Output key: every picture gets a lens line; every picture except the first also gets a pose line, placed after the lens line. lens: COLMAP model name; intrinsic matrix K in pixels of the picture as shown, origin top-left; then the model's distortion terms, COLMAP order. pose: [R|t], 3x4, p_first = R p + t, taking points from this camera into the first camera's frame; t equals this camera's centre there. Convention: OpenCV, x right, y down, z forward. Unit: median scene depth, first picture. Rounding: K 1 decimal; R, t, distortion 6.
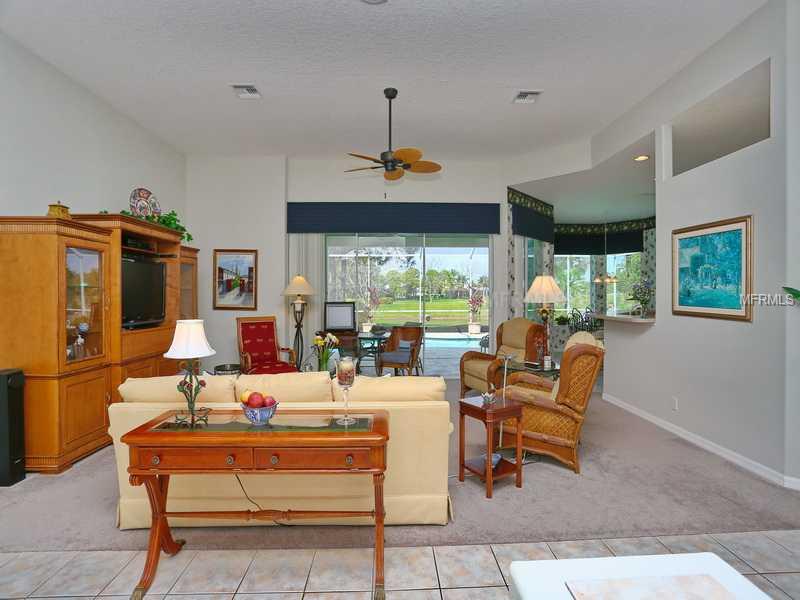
lens RADIAL K [[391.4, 0, 400.7], [0, 391.4, 295.7], [0, 0, 1]] dist [-0.050373, 0.013987]
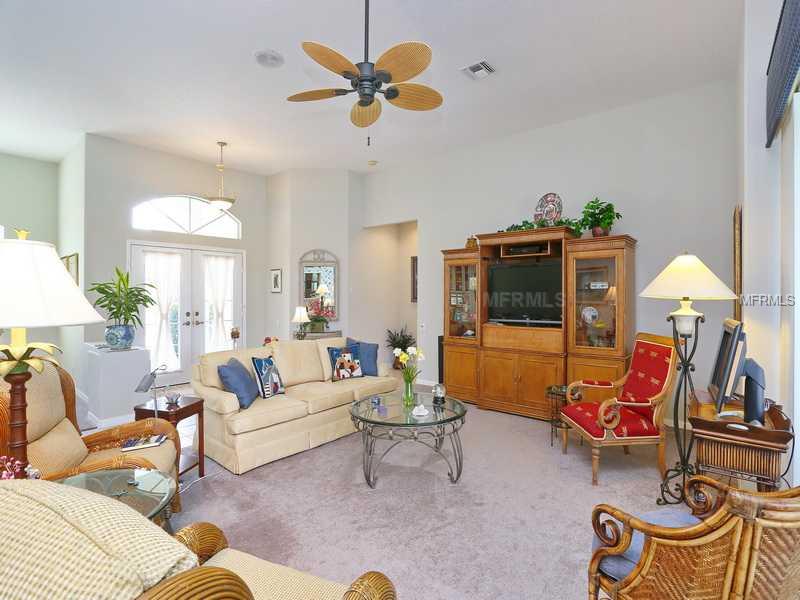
lens RADIAL K [[391.4, 0, 395.2], [0, 391.4, 298.4], [0, 0, 1]] dist [-0.050373, 0.013987]
pose [[-0.688231, 0.003619, -0.725483, 0.374445], [-0.007817, 0.999893, 0.012403, -0.004910], [0.725450, 0.014207, -0.688128, 1.418562]]
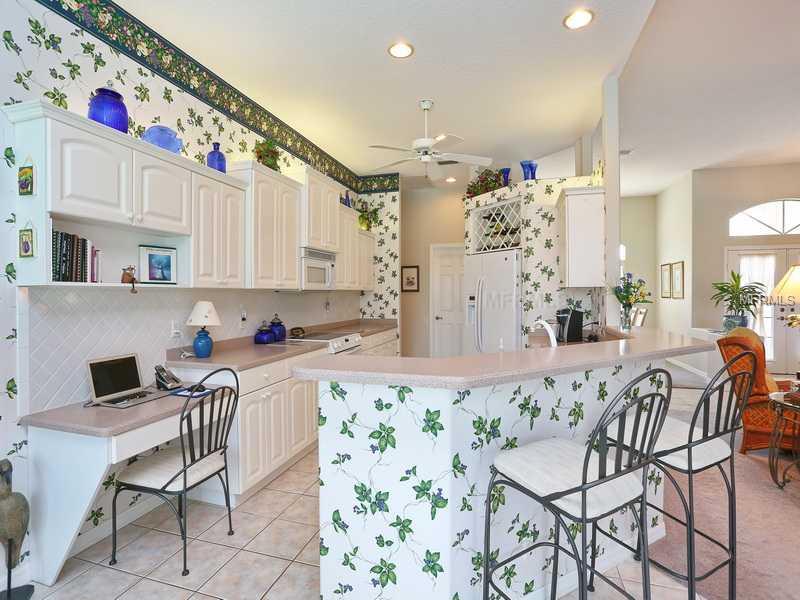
lens RADIAL K [[391.4, 0, 394.4], [0, 391.4, 295.0], [0, 0, 1]] dist [-0.050373, 0.013987]
pose [[-0.945136, -0.001231, 0.326674, 0.848097], [0.003850, 0.999881, 0.014906, -0.009144], [-0.326654, 0.015346, -0.945019, 1.810953]]
